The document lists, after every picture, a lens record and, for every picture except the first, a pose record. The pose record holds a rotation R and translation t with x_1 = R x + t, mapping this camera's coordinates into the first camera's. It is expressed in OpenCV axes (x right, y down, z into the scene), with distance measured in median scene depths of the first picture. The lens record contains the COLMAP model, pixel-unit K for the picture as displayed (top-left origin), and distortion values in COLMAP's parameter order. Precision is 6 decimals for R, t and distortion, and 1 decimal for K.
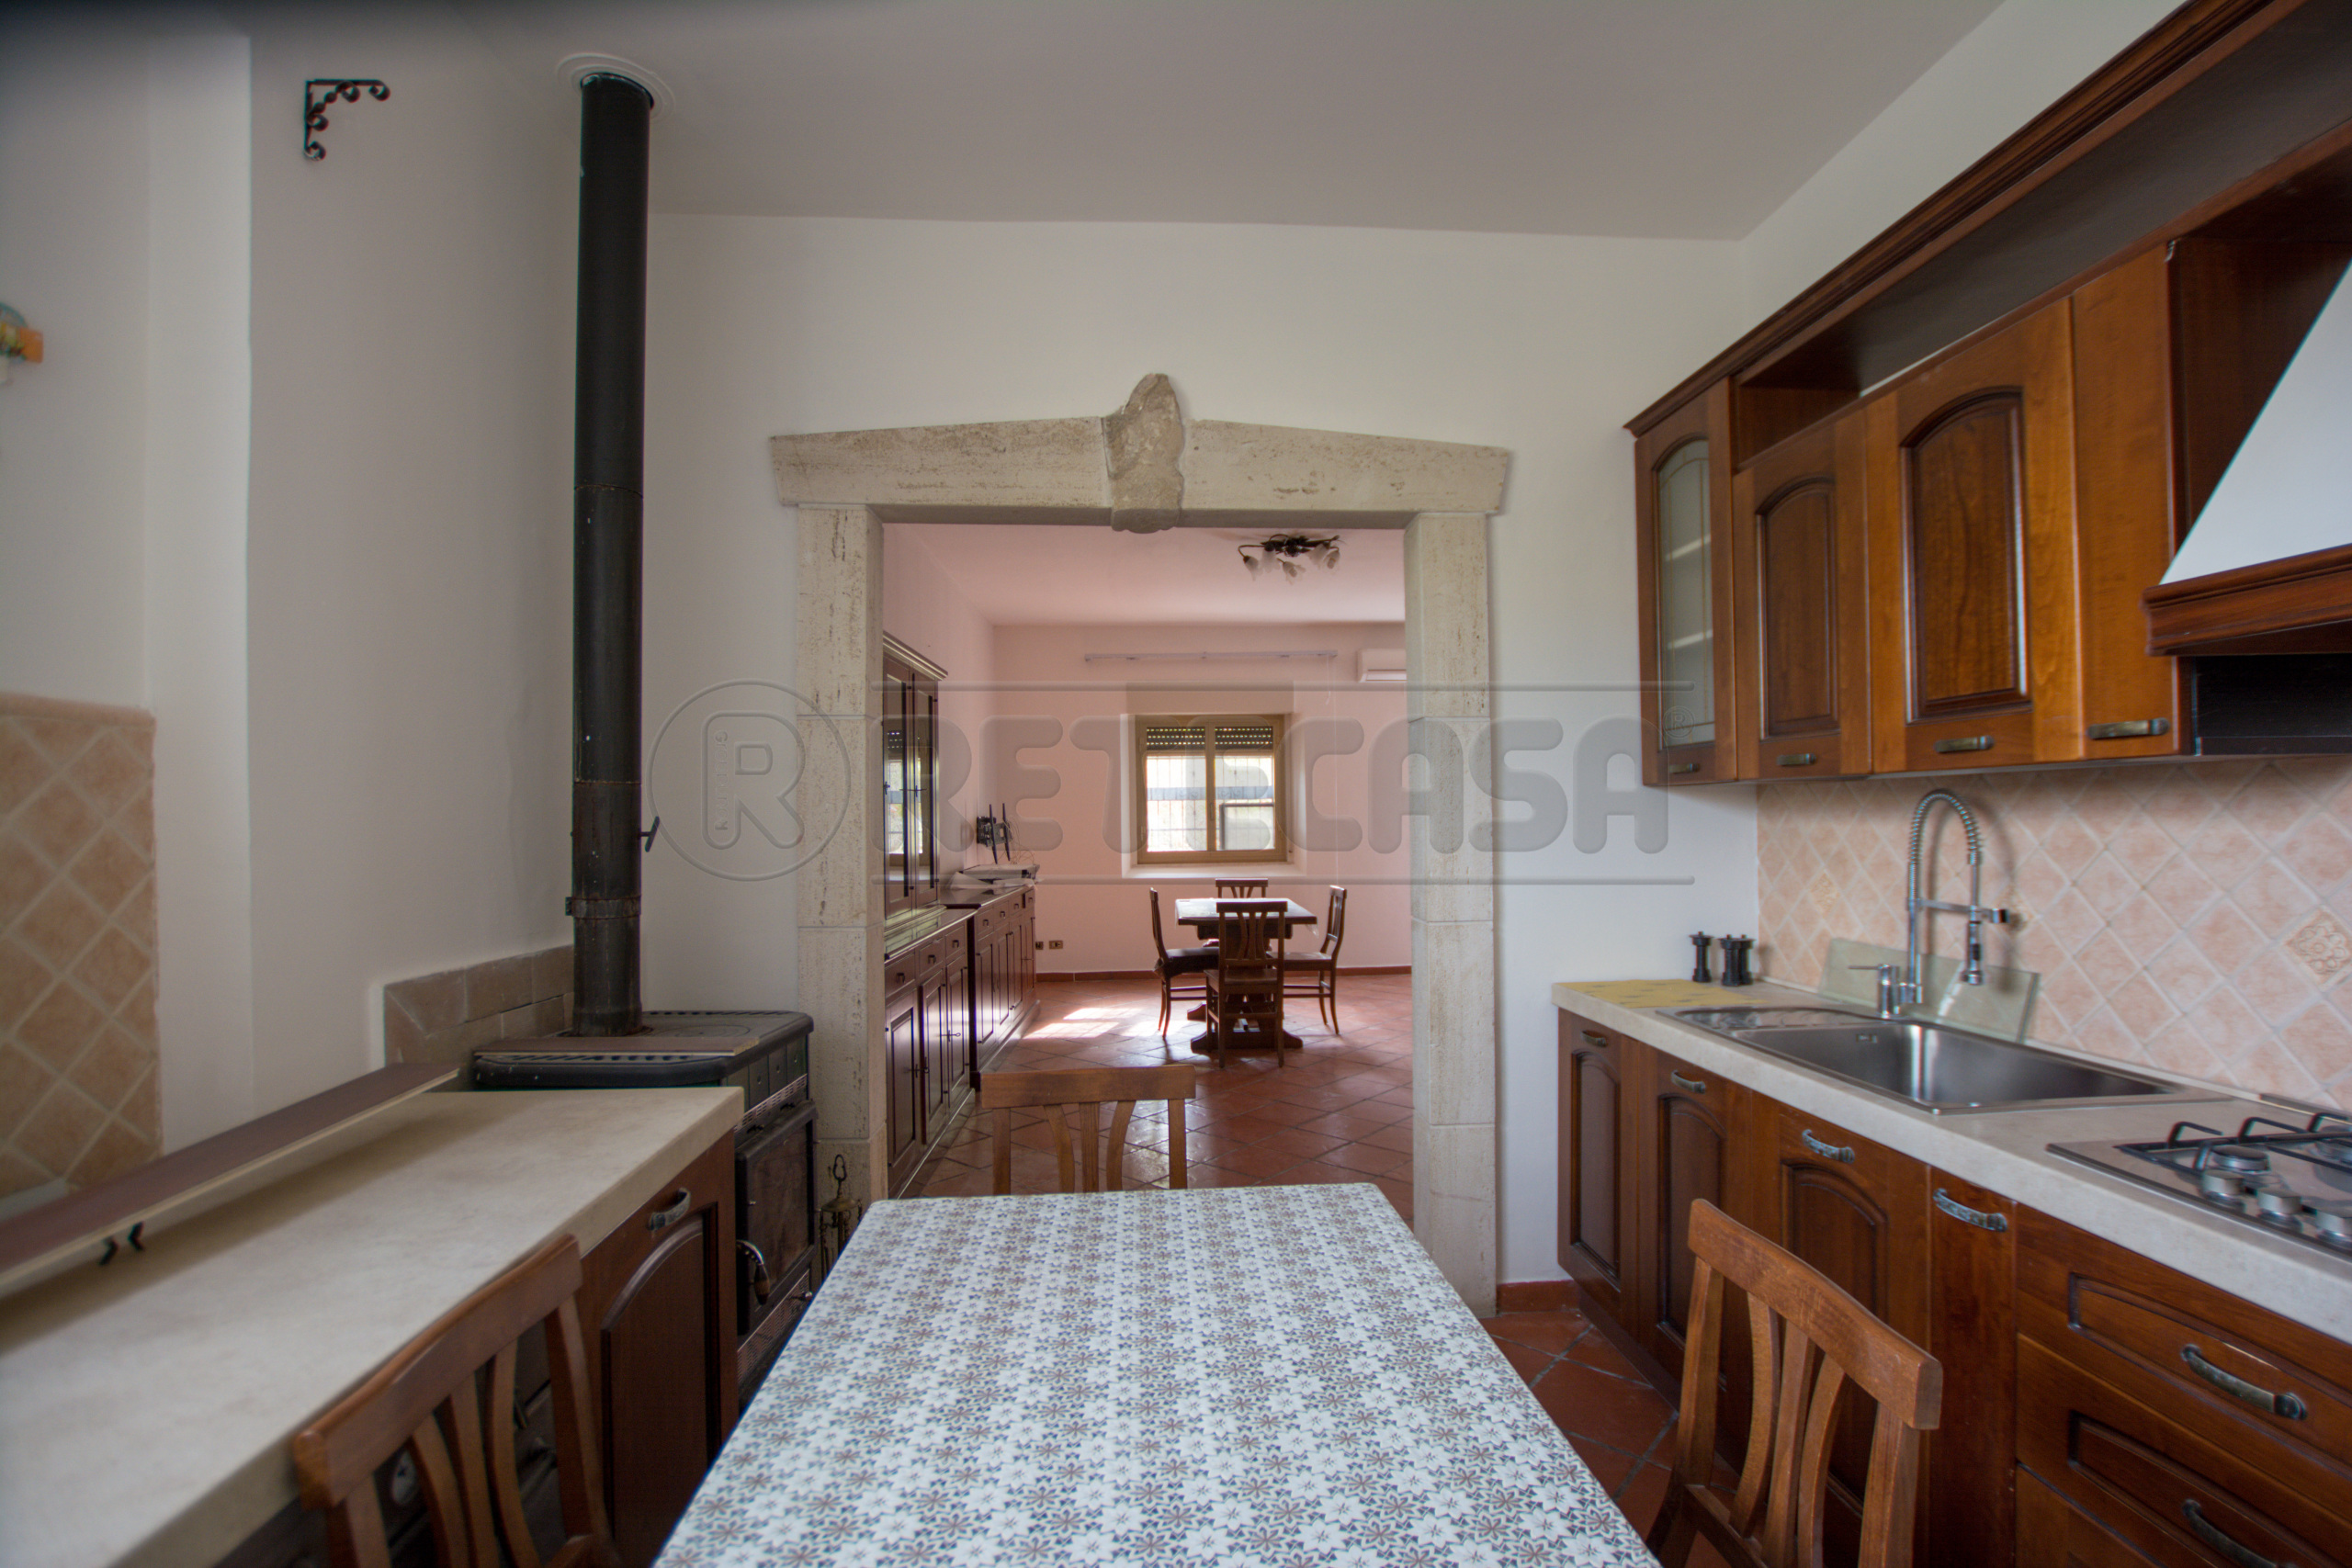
lens RADIAL K [[1073.9, 0, 1191.4], [0, 1073.9, 817.6], [0, 0, 1]] dist [-0.042371, 0.009391]
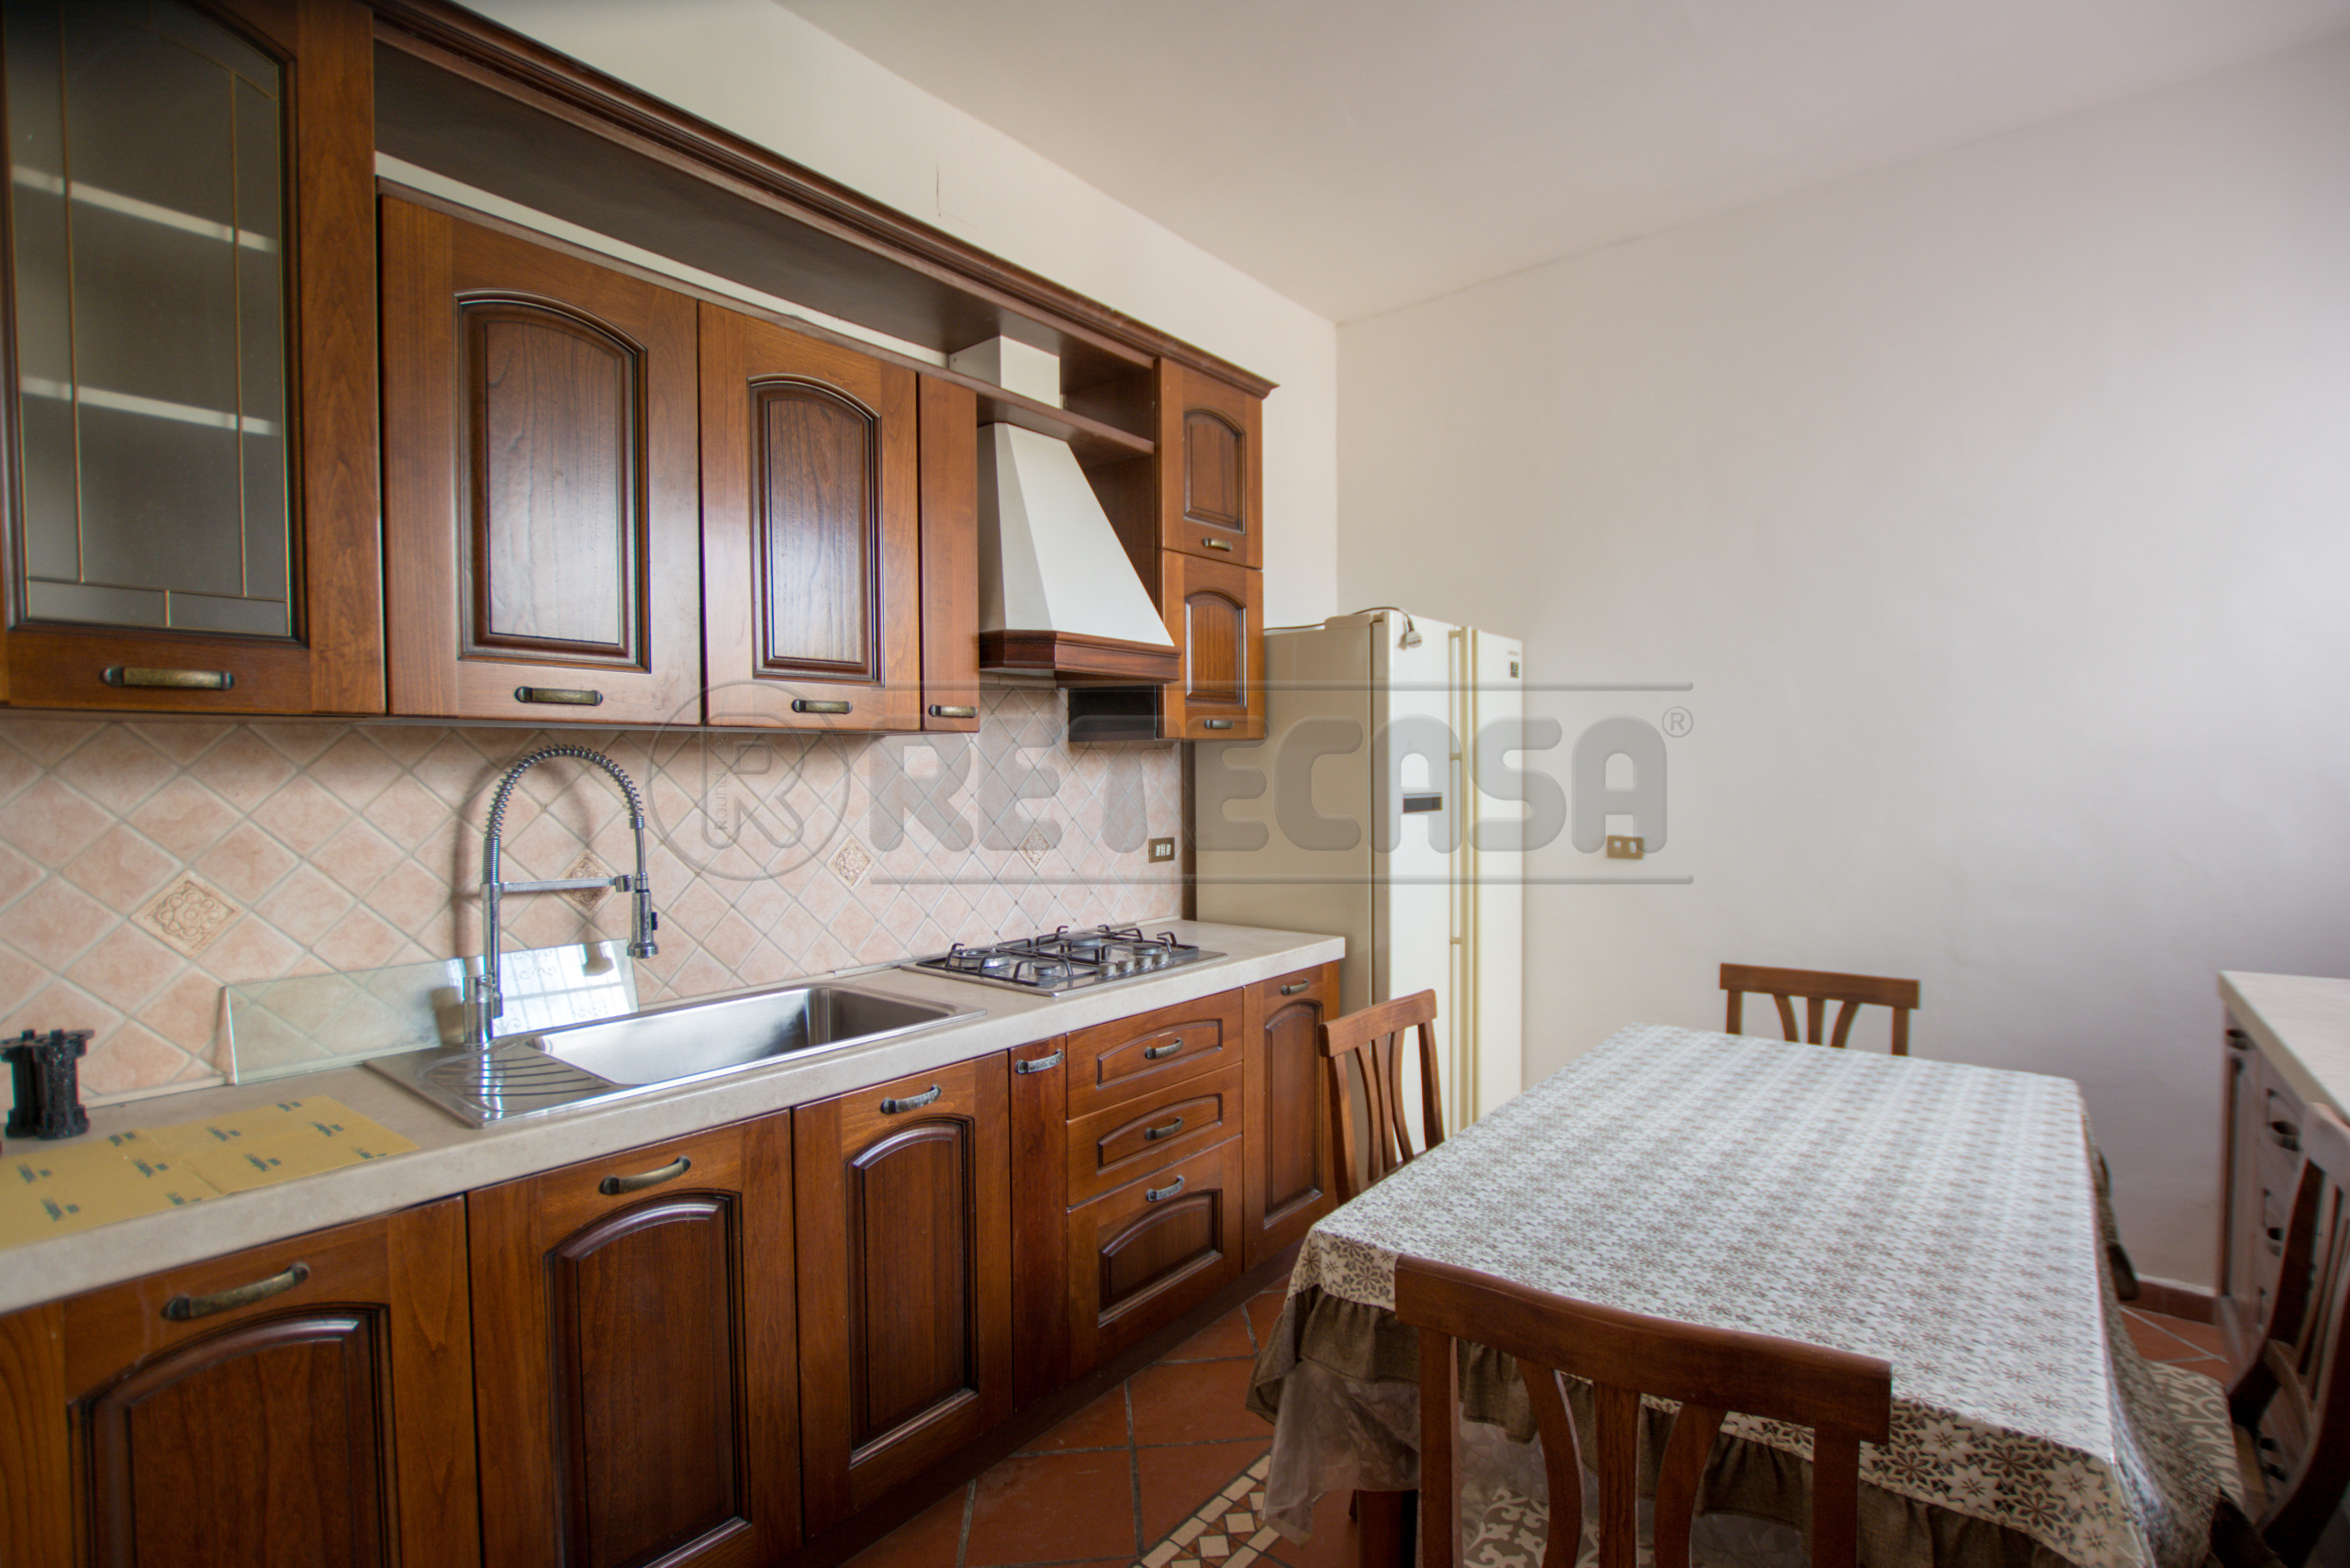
lens RADIAL K [[1093.0, 0, 1197.4], [0, 1093.0, 815.7], [0, 0, 1]] dist [-0.037130, 0.010919]
pose [[-0.728048, -0.013641, 0.685391, -0.287375], [0.014826, 0.999255, 0.035637, 0.007210], [-0.685366, 0.036107, -0.727303, 1.462168]]
